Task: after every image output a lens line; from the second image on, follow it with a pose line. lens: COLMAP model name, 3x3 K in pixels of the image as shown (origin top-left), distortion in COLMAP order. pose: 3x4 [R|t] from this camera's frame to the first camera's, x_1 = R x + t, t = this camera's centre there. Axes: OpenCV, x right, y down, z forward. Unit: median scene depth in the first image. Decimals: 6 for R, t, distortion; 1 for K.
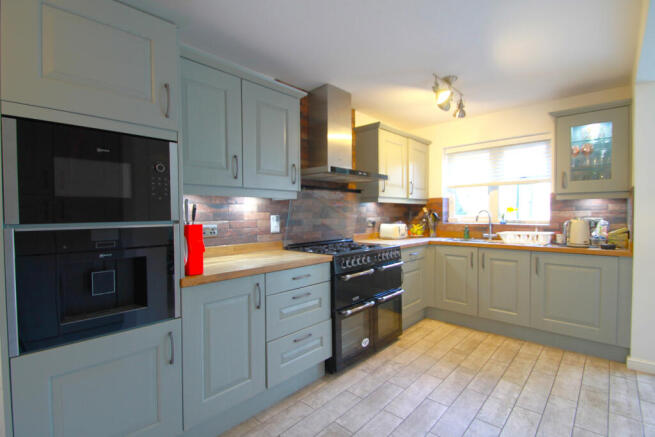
lens RADIAL K [[311.0, 0, 321.9], [0, 311.0, 219.4], [0, 0, 1]] dist [0.005382, -0.000918]
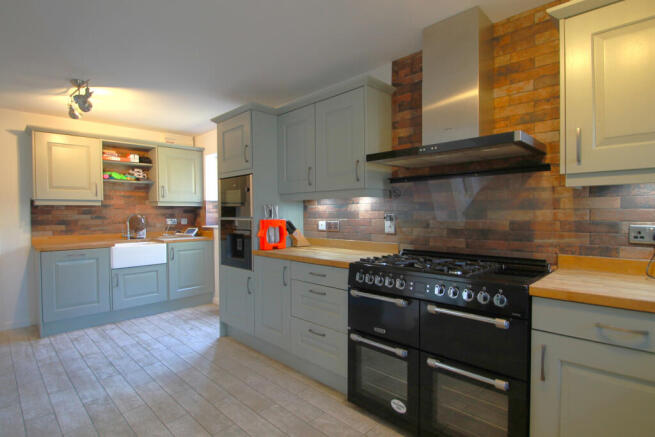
lens RADIAL K [[337.2, 0, 318.1], [0, 337.2, 218.7], [0, 0, 1]] dist [0.001391, -0.000438]
pose [[-0.037170, 0.027826, -0.998921, 0.866271], [-0.010259, 0.999549, 0.028225, -0.026667], [0.999256, 0.011298, -0.036868, 0.855273]]
